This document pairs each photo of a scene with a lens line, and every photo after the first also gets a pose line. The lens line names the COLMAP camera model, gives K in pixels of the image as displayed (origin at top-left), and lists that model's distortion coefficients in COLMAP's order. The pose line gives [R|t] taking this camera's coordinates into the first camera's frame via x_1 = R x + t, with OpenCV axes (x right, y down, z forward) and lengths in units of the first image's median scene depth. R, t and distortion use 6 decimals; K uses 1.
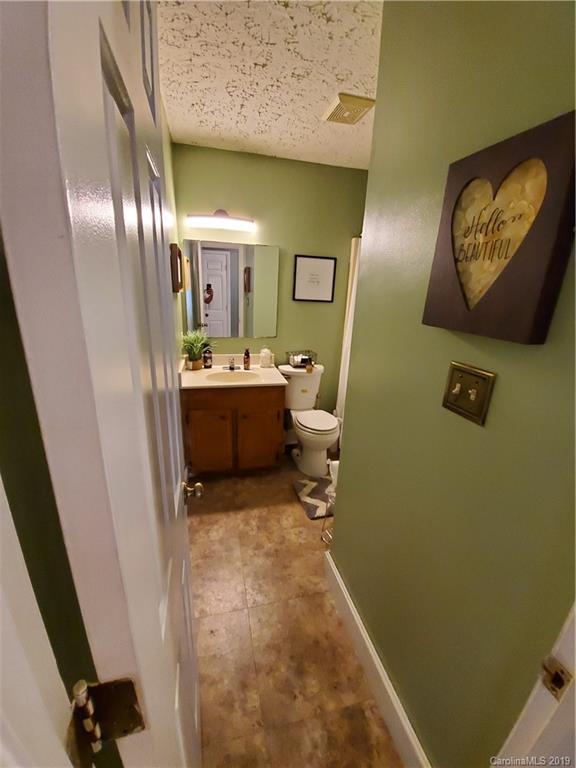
lens RADIAL K [[305.1, 0, 285.9], [0, 305.1, 384.5], [0, 0, 1]] dist [-0.010457, -0.004242]
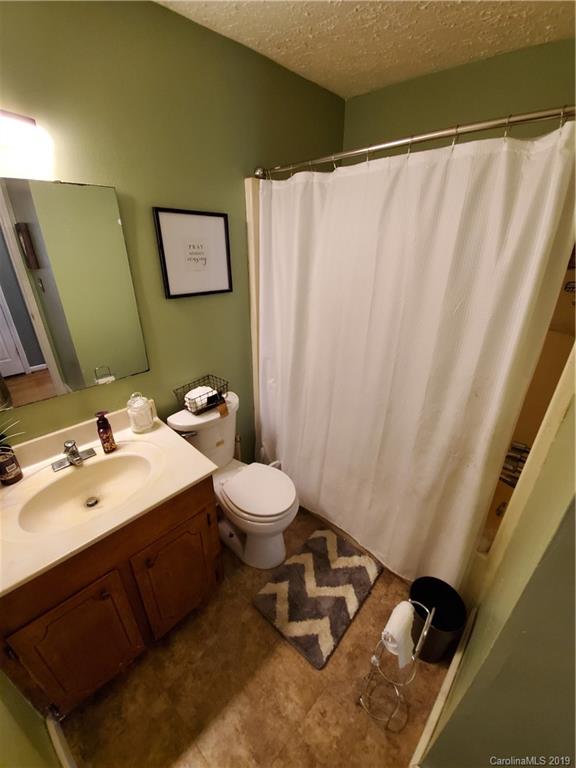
lens RADIAL K [[305.1, 0, 286.9], [0, 305.1, 383.7], [0, 0, 1]] dist [-0.010457, -0.004242]
pose [[0.839782, -0.253670, 0.480018, -0.096152], [0.182960, 0.964646, 0.189692, -0.196626], [-0.511167, -0.071476, 0.856504, 0.430977]]
